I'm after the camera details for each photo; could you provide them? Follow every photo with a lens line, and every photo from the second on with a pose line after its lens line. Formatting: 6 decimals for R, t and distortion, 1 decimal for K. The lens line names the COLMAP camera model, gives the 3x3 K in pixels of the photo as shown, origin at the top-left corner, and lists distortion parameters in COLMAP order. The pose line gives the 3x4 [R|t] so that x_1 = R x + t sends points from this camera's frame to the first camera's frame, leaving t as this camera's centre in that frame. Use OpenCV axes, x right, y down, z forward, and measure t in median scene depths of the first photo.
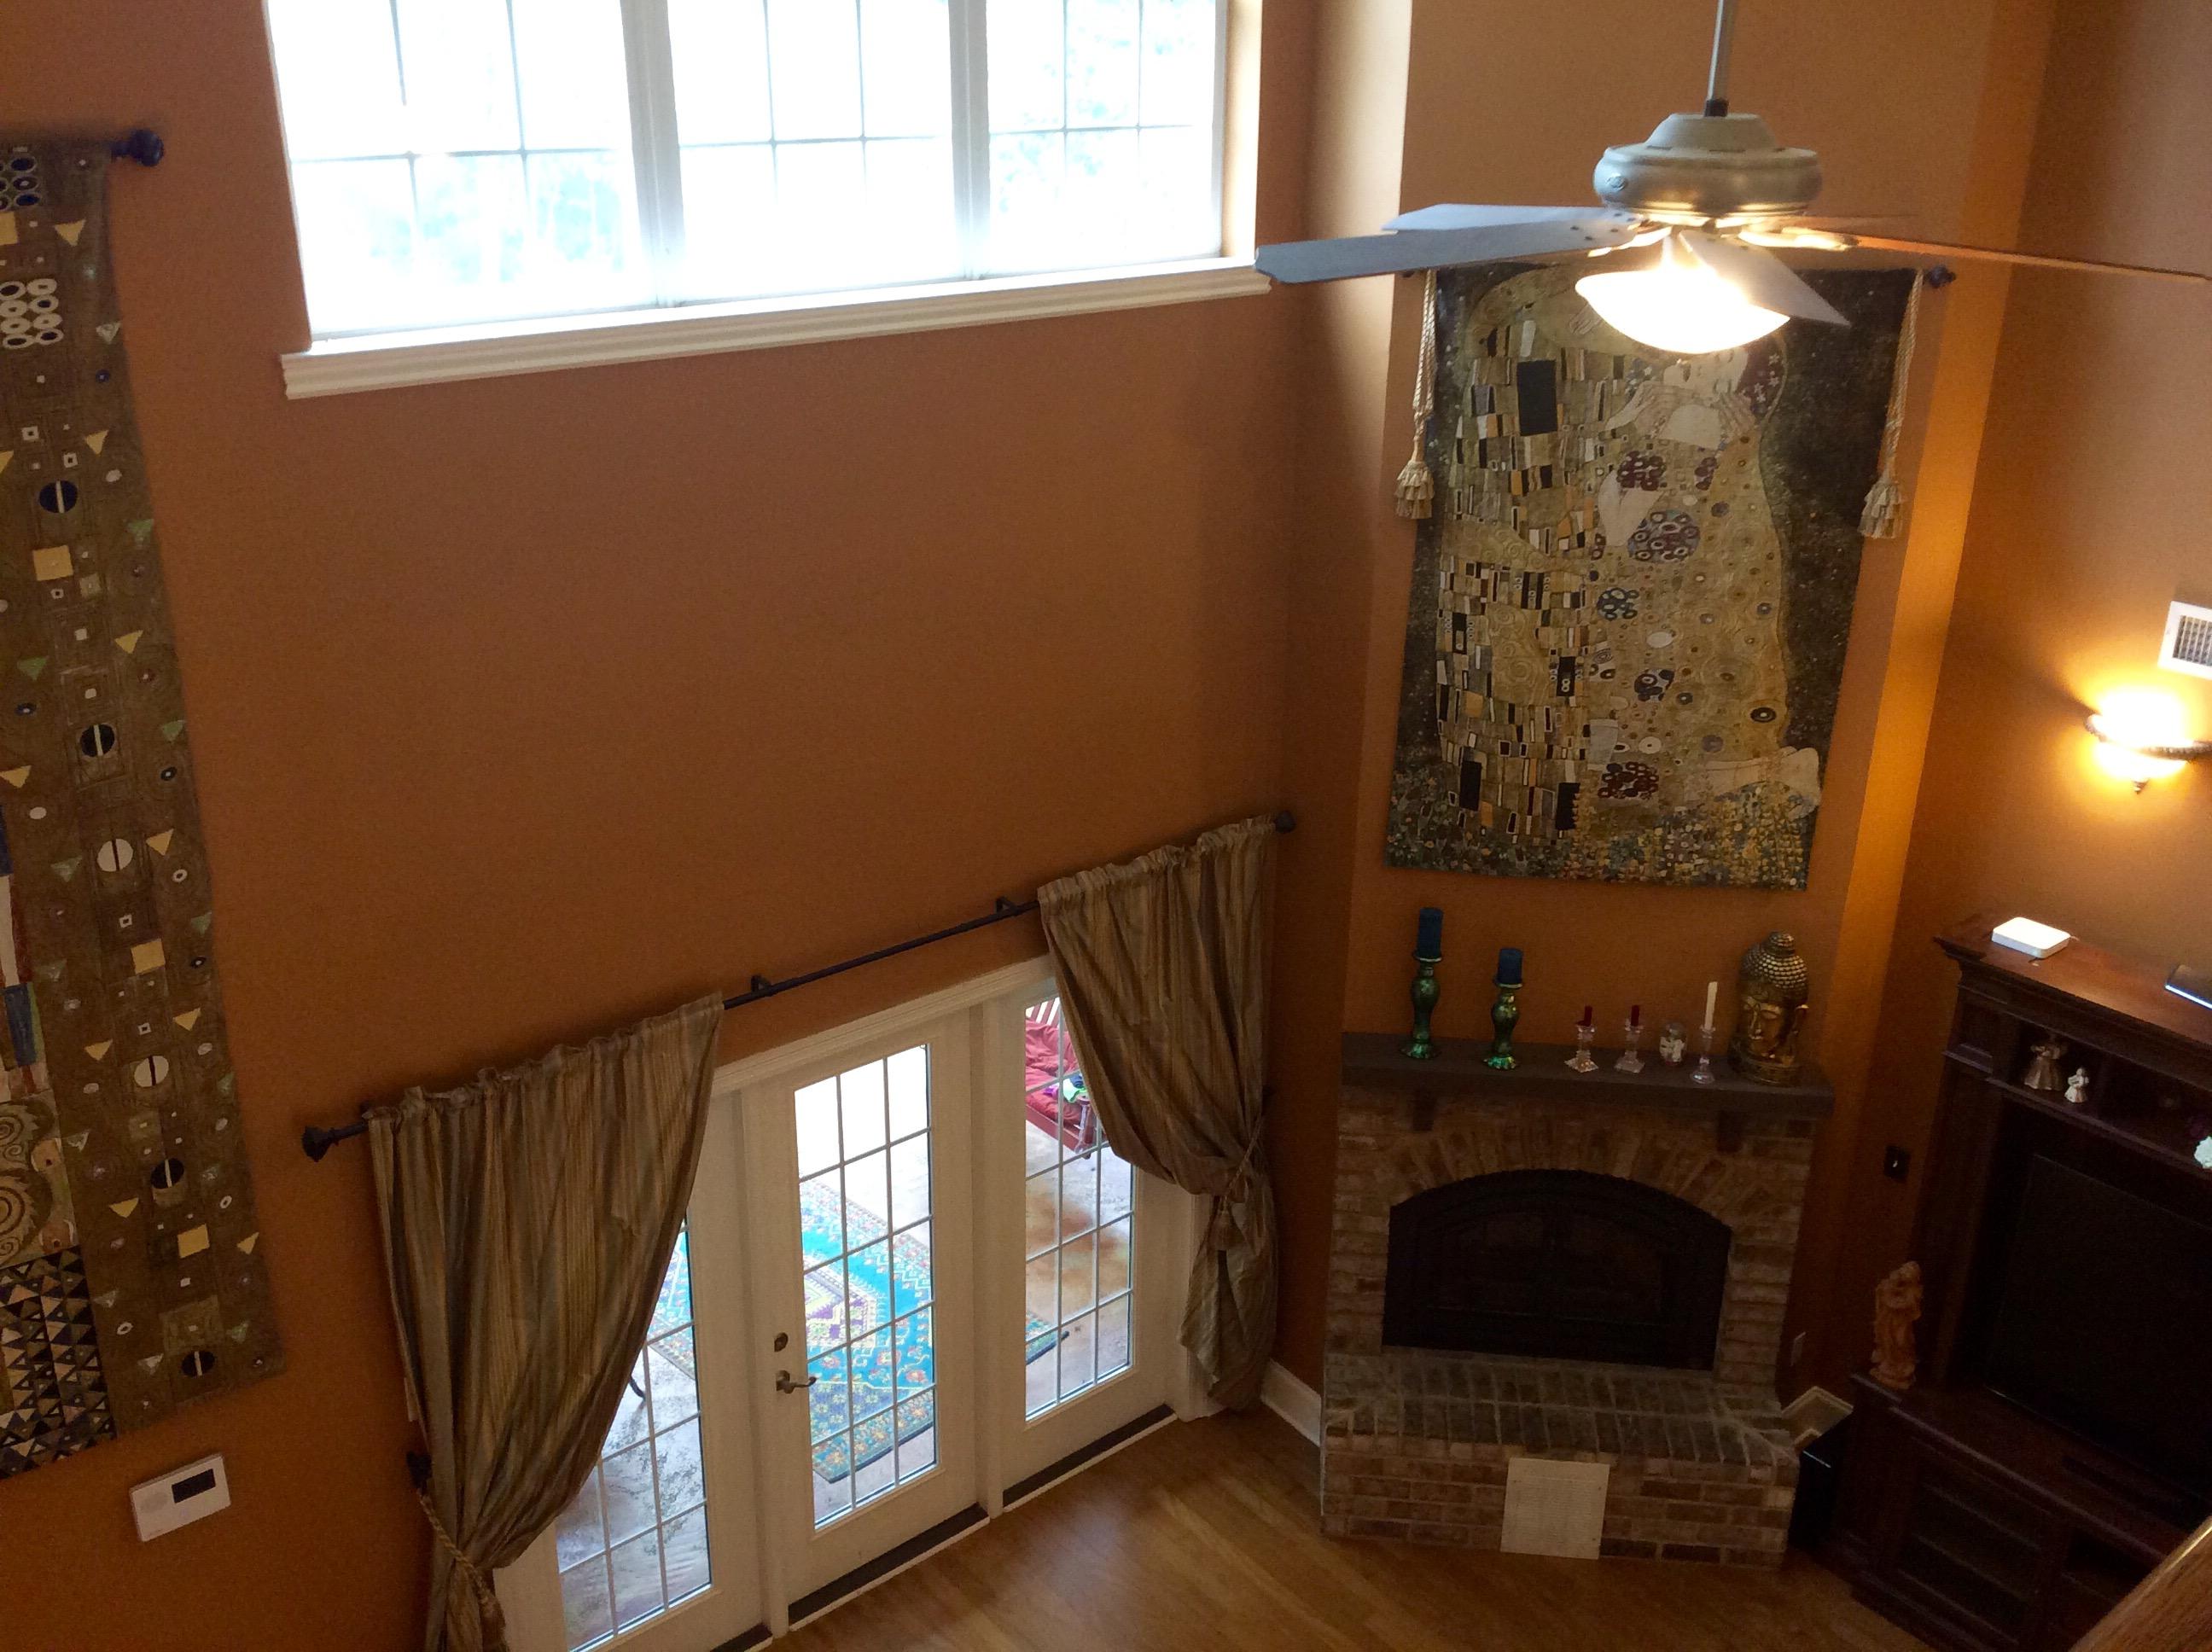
lens RADIAL K [[2060.6, 0, 1106.0], [0, 2060.6, 826.0], [0, 0, 1]] dist [0.158518, -0.319033]
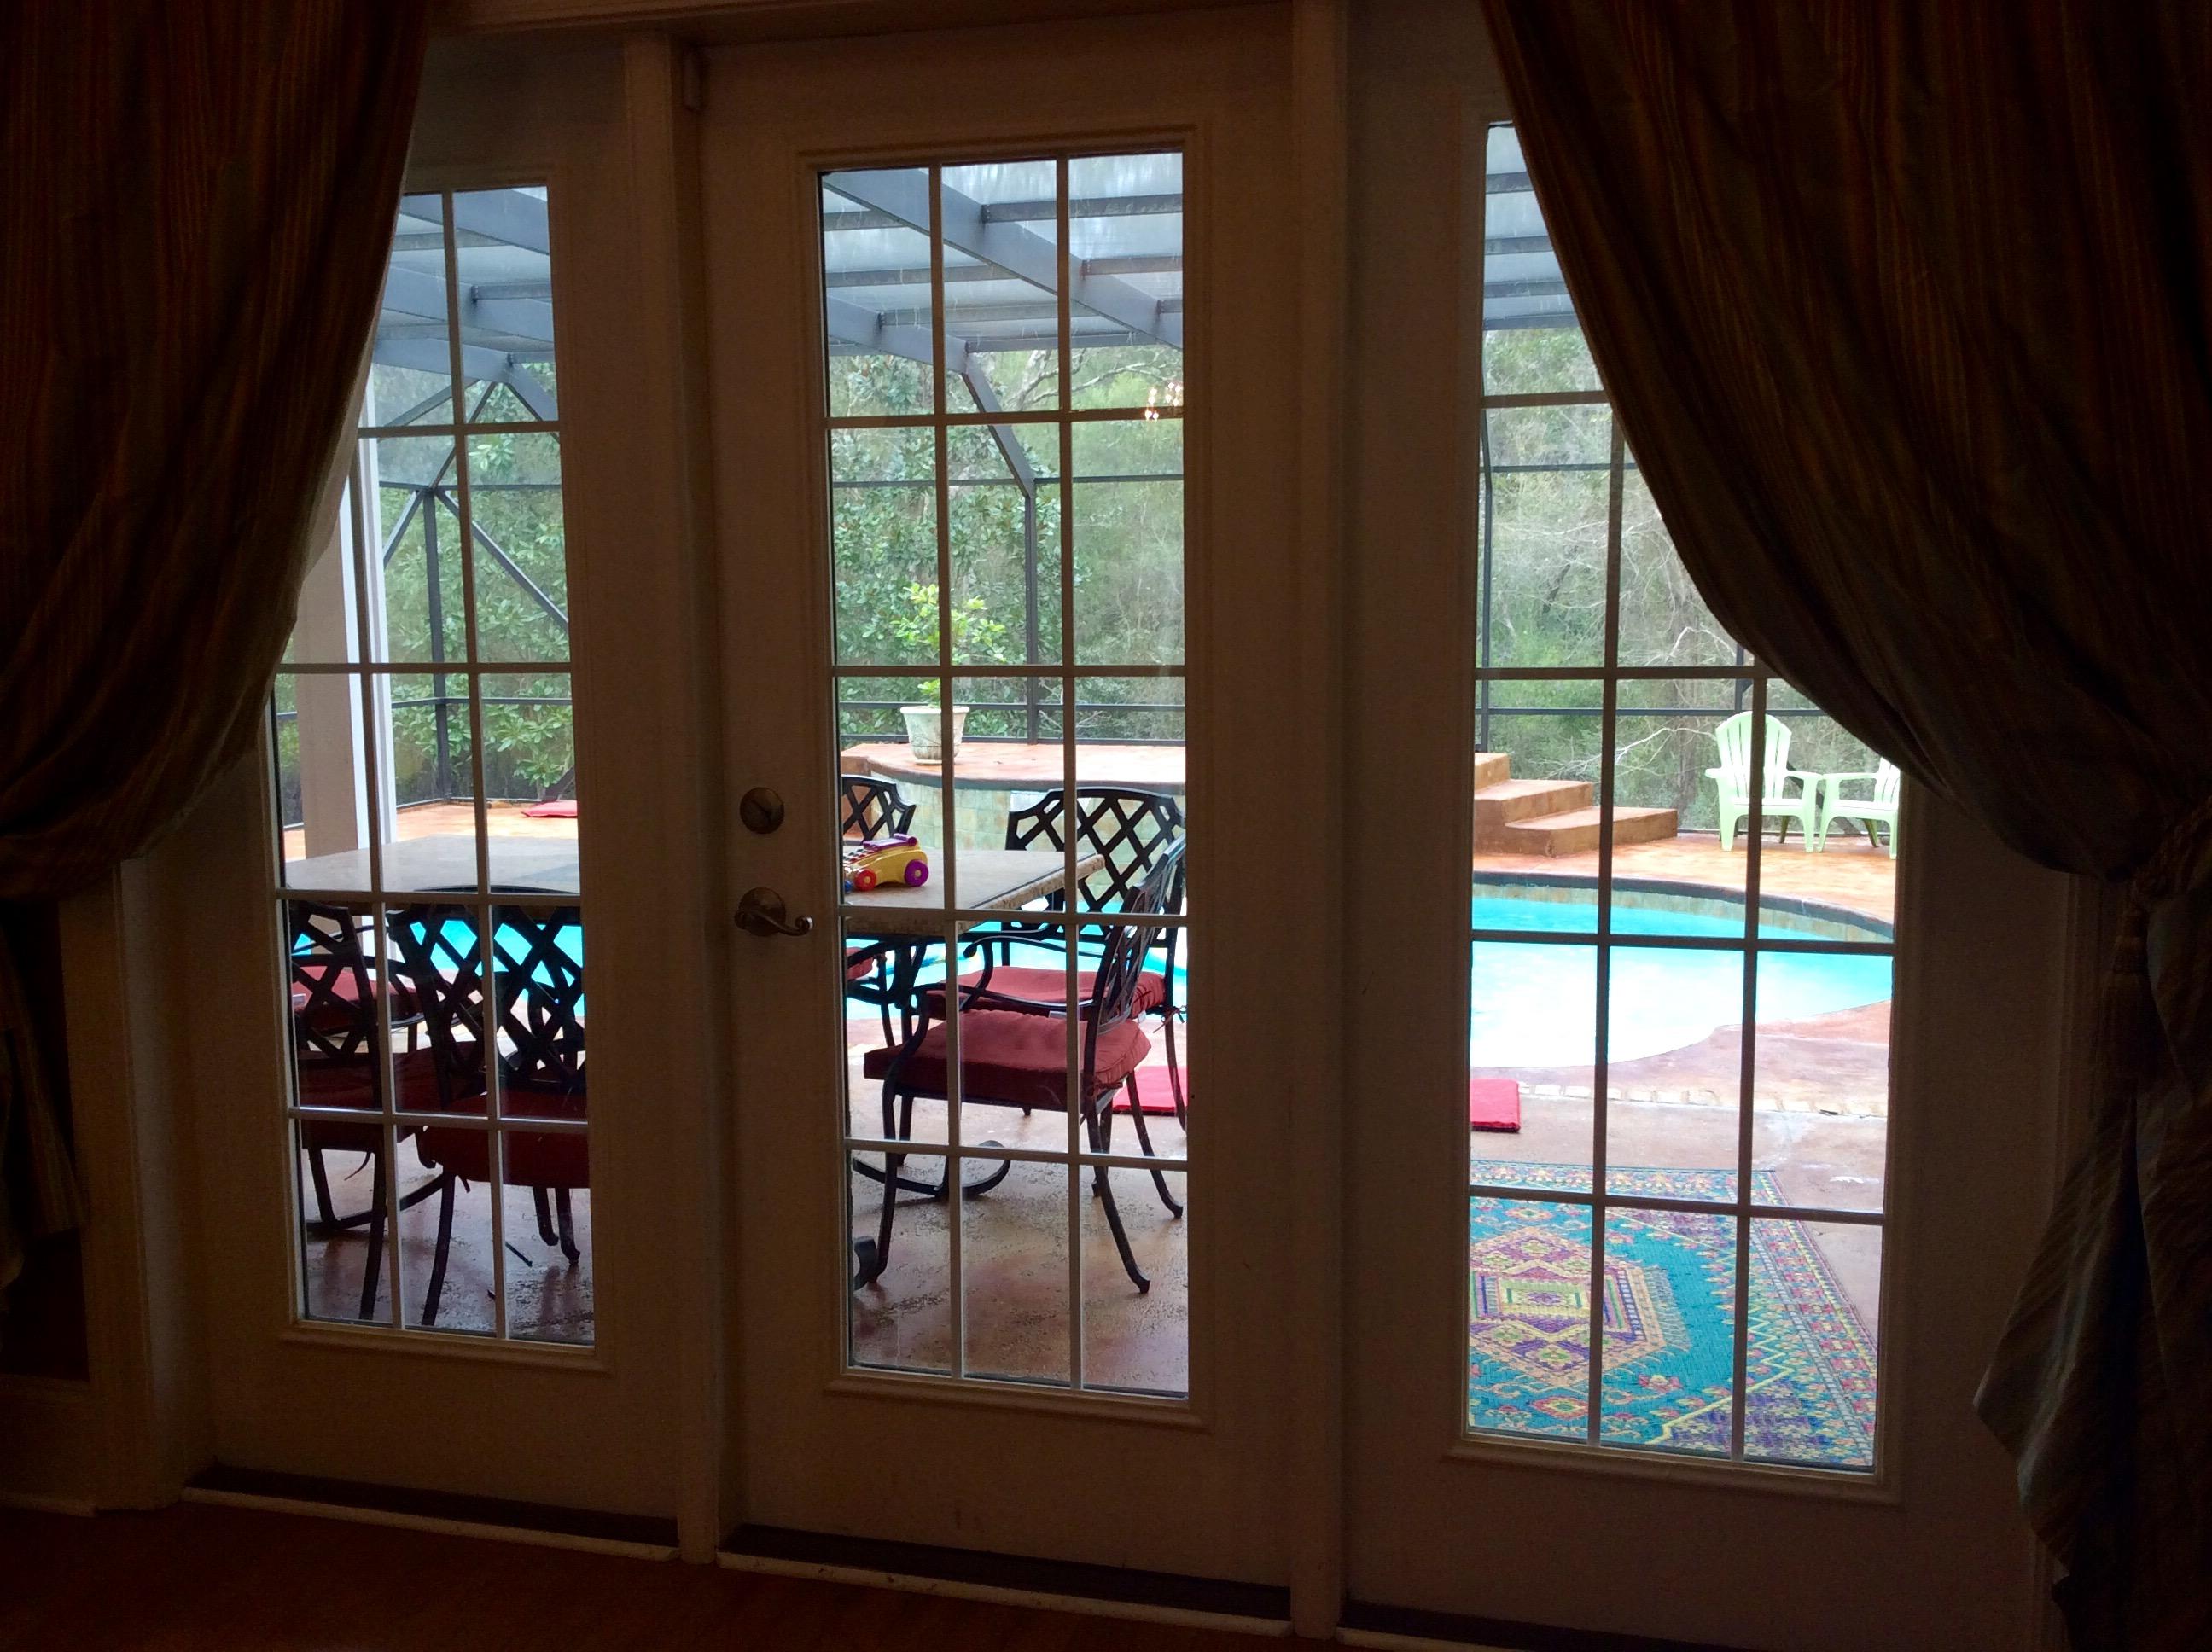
lens RADIAL K [[2060.6, 0, 1106.0], [0, 2060.6, 826.0], [0, 0, 1]] dist [0.158518, -0.319033]
pose [[0.559800, 0.076259, -0.825111, 0.226478], [-0.291632, 0.950180, -0.110041, 0.253687], [0.775612, 0.302230, 0.554151, 0.746358]]
